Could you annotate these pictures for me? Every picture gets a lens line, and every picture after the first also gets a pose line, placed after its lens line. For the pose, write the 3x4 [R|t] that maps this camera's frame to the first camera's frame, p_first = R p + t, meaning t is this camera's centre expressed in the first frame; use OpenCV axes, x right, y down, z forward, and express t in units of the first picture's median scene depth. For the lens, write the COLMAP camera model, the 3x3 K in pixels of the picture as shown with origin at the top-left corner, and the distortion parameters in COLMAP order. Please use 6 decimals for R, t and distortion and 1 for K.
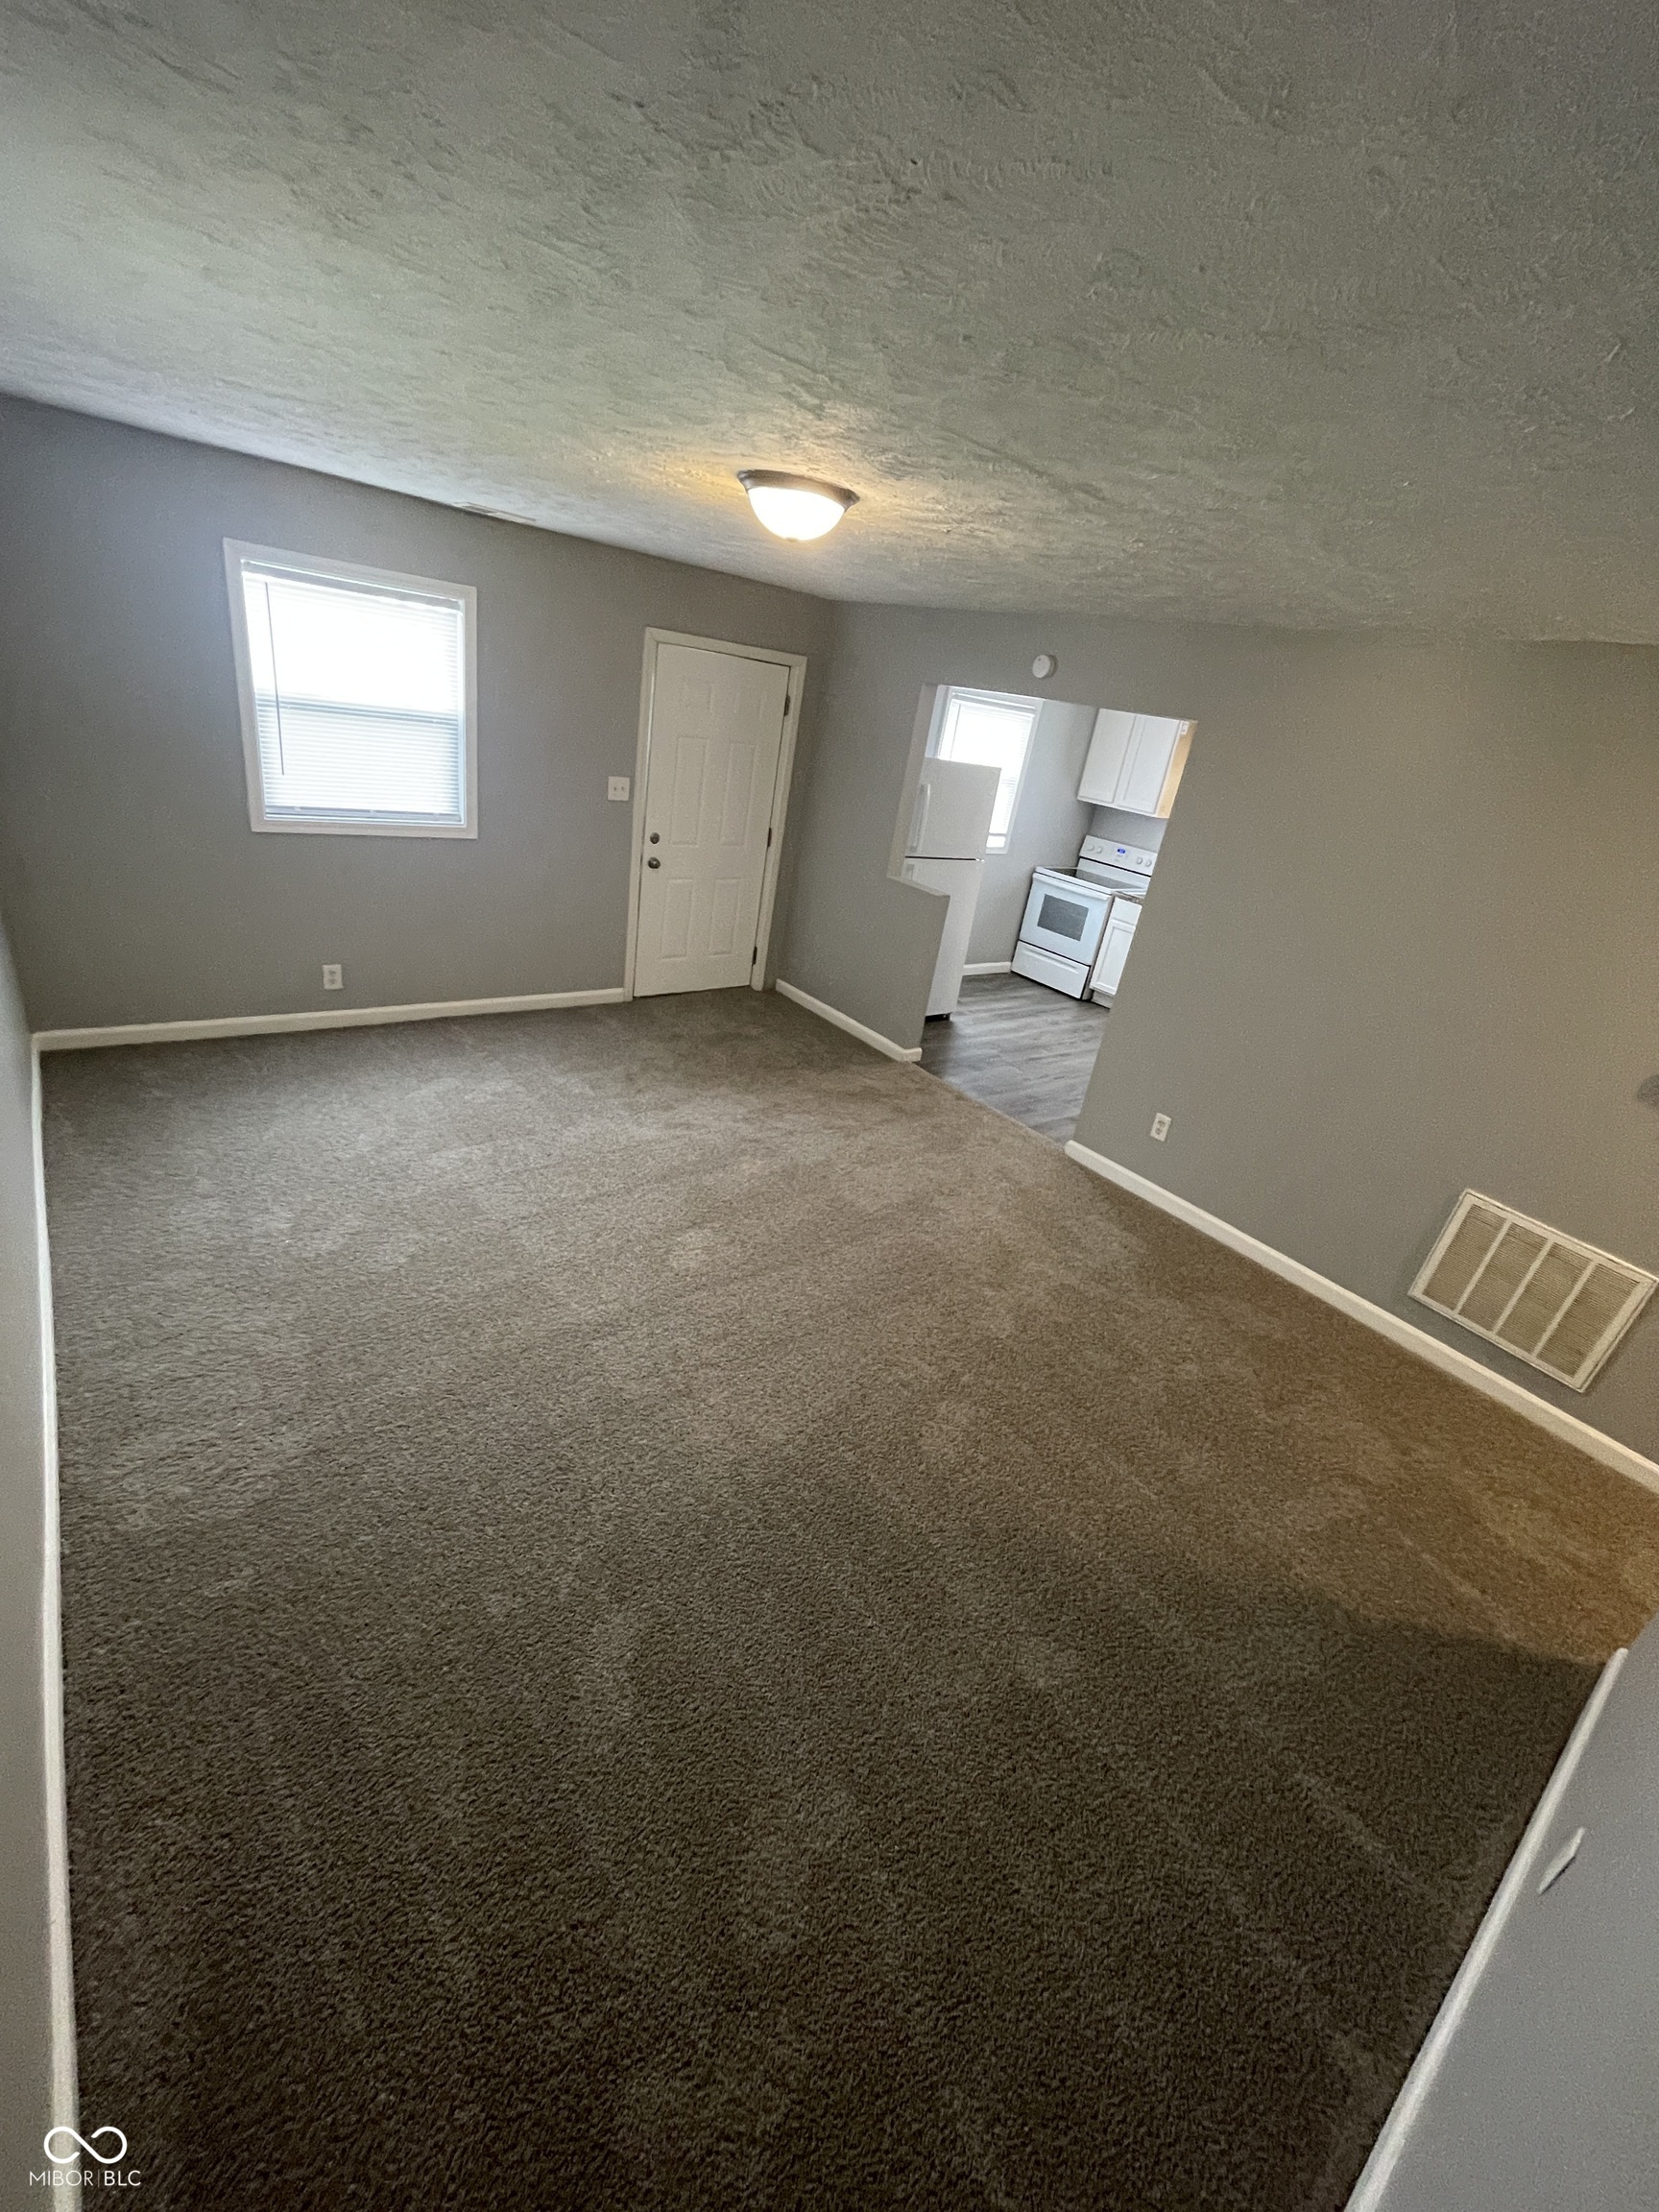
lens RADIAL K [[904.6, 0, 832.0], [0, 904.6, 1099.4], [0, 0, 1]] dist [-0.000577, 0.000438]
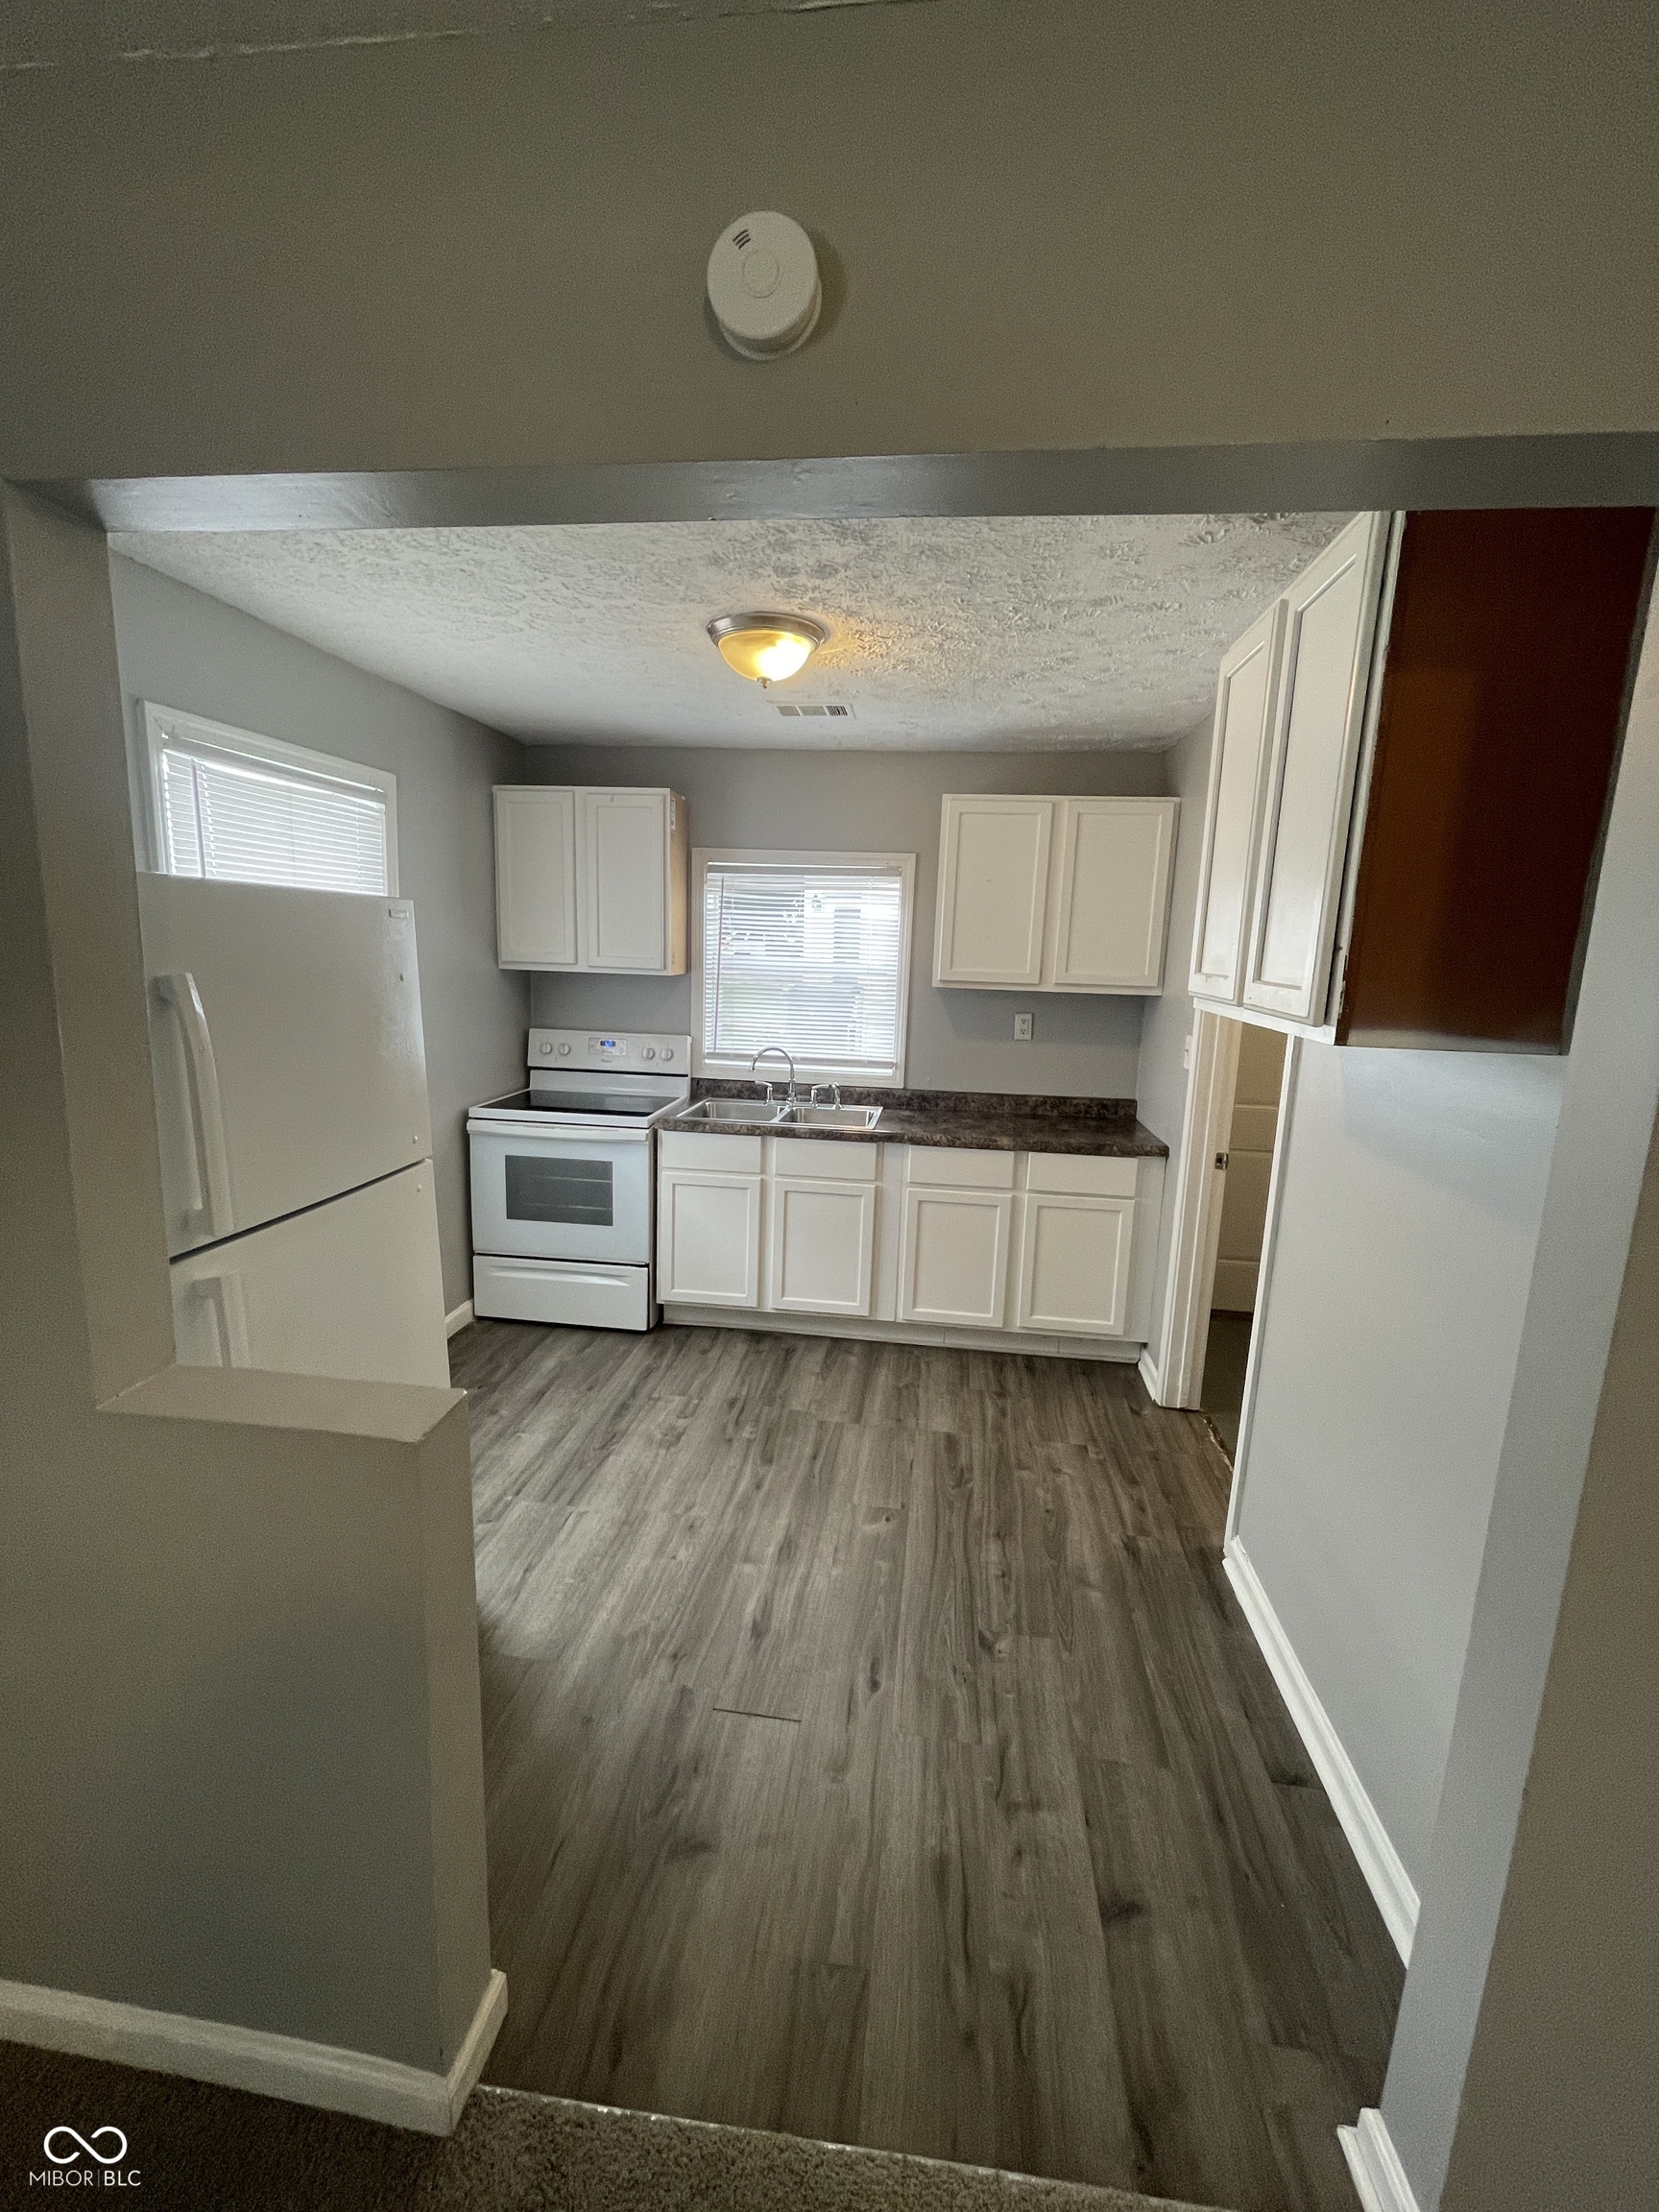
lens RADIAL K [[904.6, 0, 826.7], [0, 904.6, 1110.2], [0, 0, 1]] dist [-0.000577, 0.000438]
pose [[0.712054, -0.251412, 0.655569, 0.044239], [0.354372, 0.934731, -0.026434, -0.180234], [-0.606135, 0.251138, 0.754672, 0.530387]]
